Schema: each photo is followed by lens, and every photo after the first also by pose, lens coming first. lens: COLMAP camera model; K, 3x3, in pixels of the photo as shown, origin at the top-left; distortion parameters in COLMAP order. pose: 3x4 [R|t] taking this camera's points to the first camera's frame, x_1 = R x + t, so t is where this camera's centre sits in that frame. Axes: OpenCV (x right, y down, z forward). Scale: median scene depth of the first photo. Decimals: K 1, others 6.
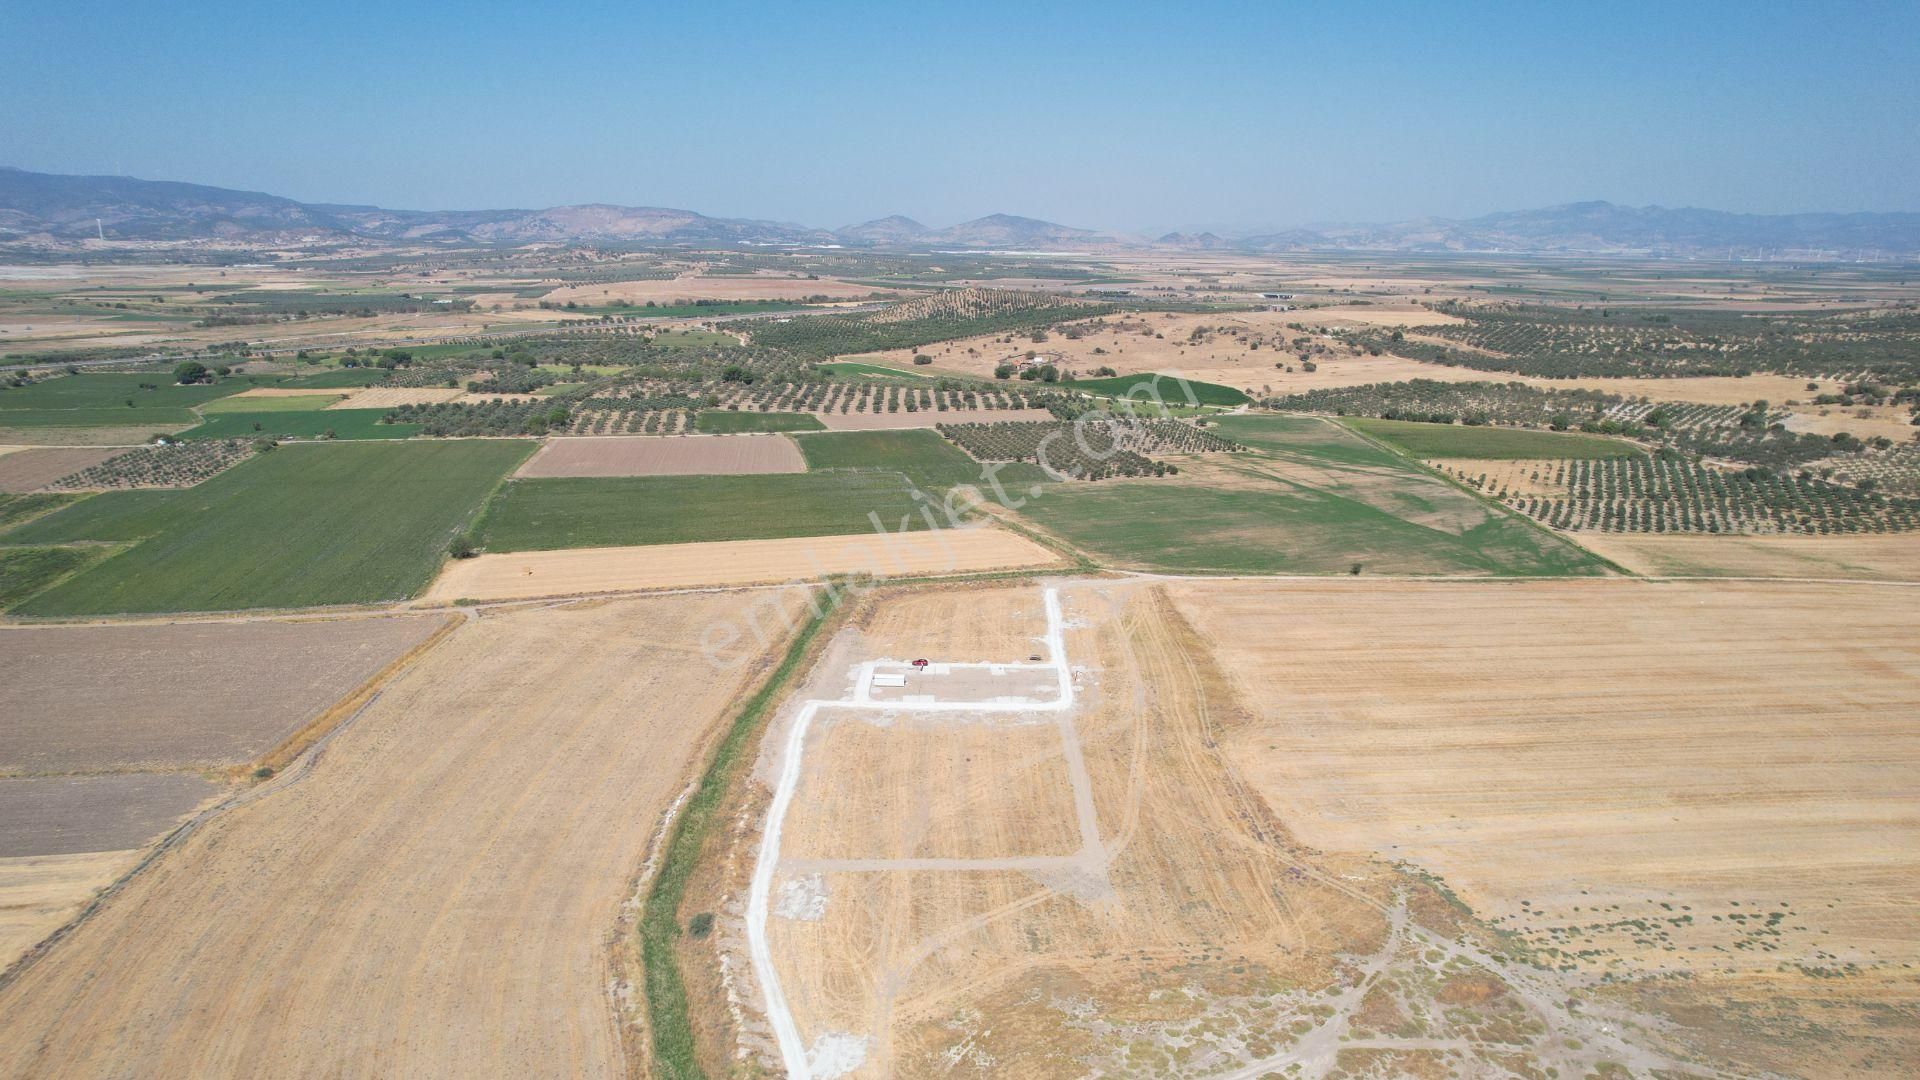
lens RADIAL K [[1227.1, 0, 960.0], [0, 1227.1, 540.0], [0, 0, 1]] dist [-0.068252, 0.054595]
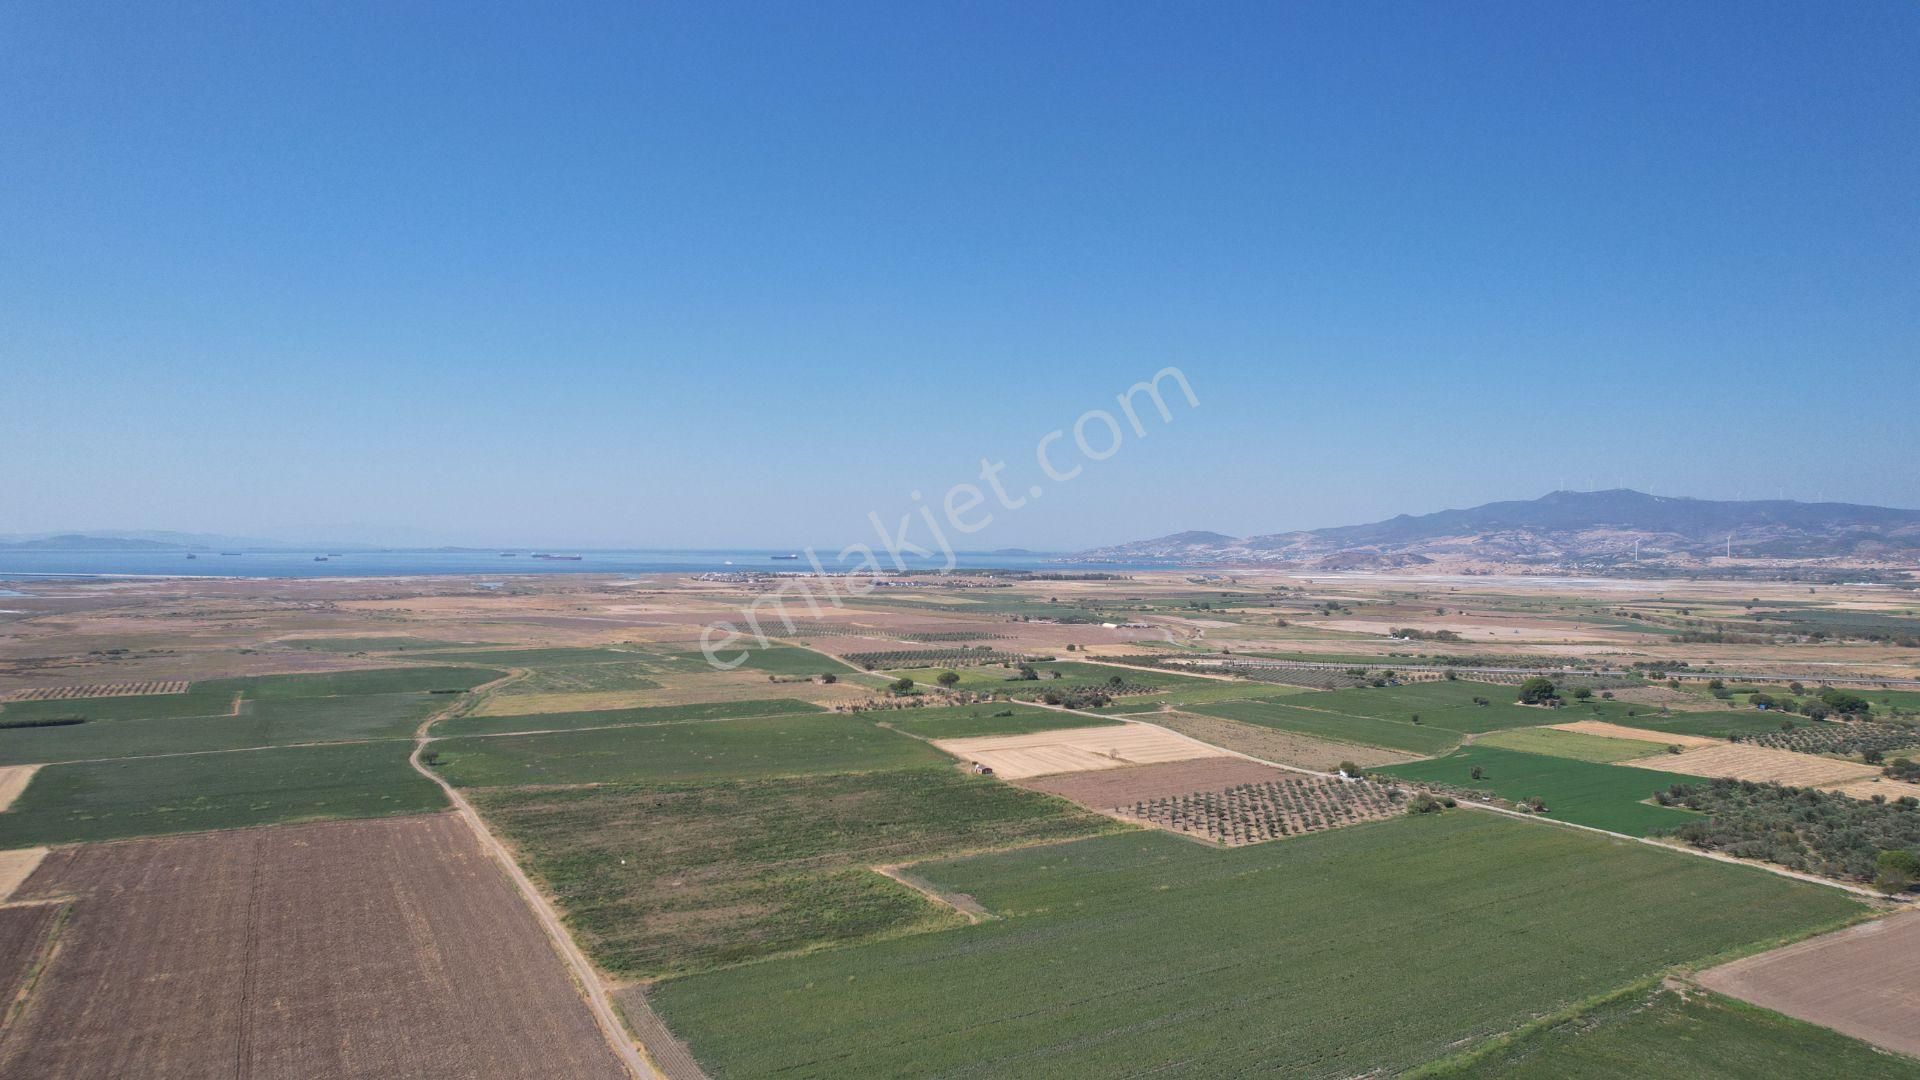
lens RADIAL K [[1219.2, 0, 962.0], [0, 1219.2, 574.0], [0, 0, 1]] dist [-0.079895, 0.074340]
pose [[0.361658, 0.016072, -0.932172, -0.027606], [-0.232130, 0.969916, -0.073337, -0.074118], [0.902950, 0.242908, 0.354508, 0.384211]]
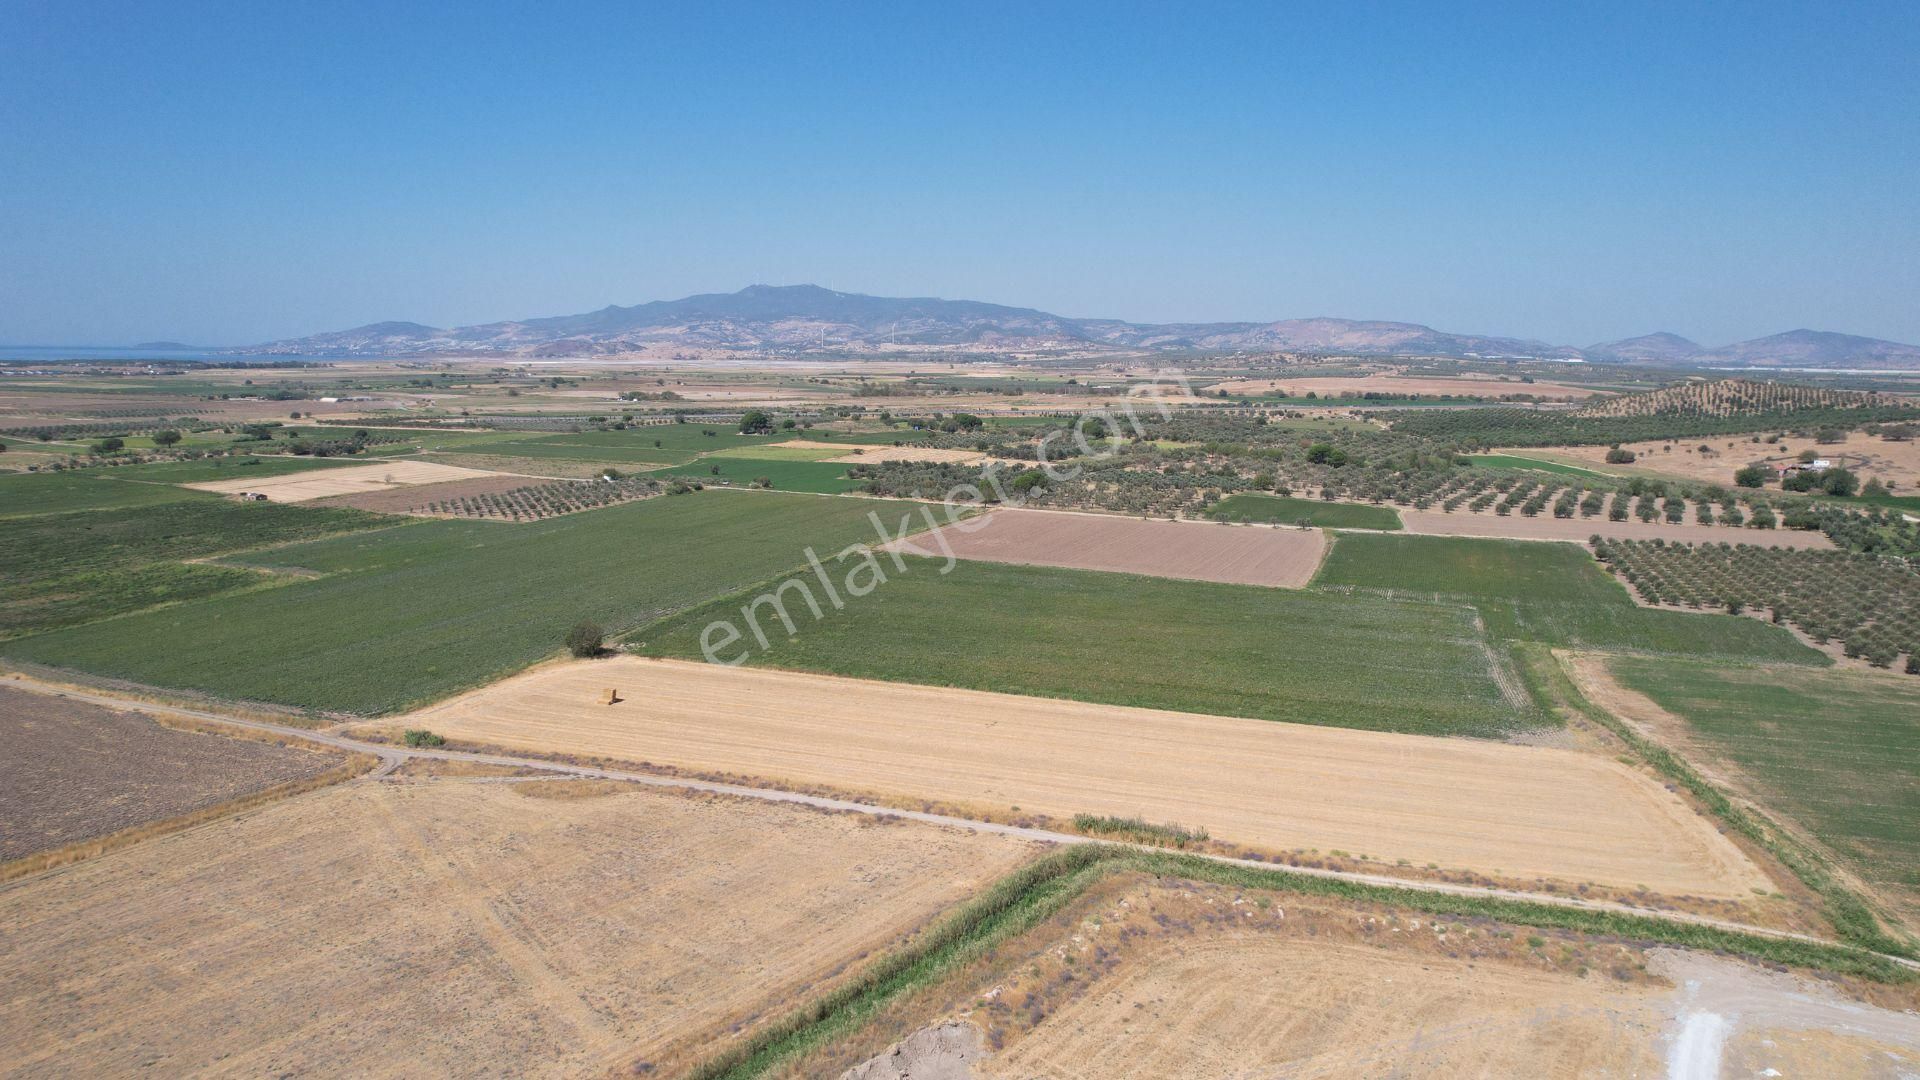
lens RADIAL K [[1222.5, 0, 963.3], [0, 1222.5, 567.4], [0, 0, 1]] dist [-0.084937, 0.080568]
pose [[0.840021, 0.096594, -0.533886, 0.032997], [-0.134523, 0.990378, -0.032474, -0.018242], [0.525613, 0.099099, 0.844932, 0.314637]]
